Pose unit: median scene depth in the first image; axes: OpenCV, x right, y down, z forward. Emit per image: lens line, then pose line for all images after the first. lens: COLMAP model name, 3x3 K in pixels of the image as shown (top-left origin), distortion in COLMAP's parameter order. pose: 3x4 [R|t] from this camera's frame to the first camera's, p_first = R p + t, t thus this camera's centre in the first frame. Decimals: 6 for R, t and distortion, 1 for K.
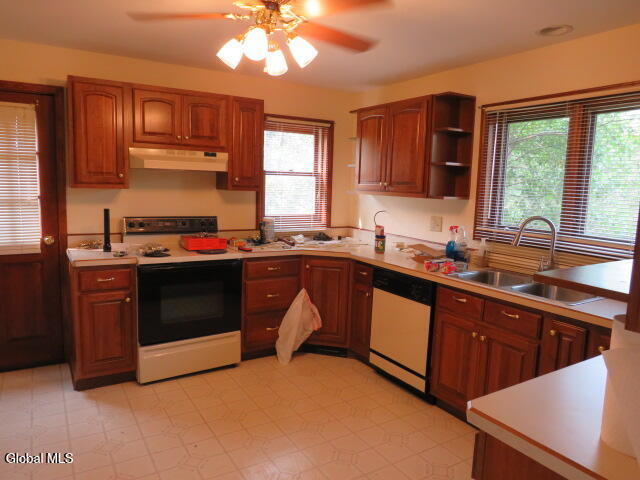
lens RADIAL K [[452.5, 0, 320.0], [0, 452.5, 240.0], [0, 0, 1]] dist [-0.033950, -0.001011]
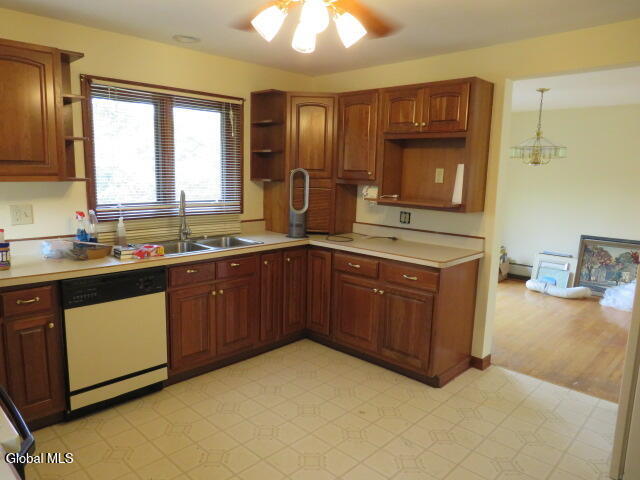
lens RADIAL K [[452.5, 0, 320.0], [0, 452.5, 240.0], [0, 0, 1]] dist [-0.033950, -0.001011]
pose [[-0.256634, -0.186150, 0.948413, -0.728897], [0.085134, 0.973109, 0.214034, -0.137650], [-0.962752, 0.135670, -0.233885, 0.869438]]
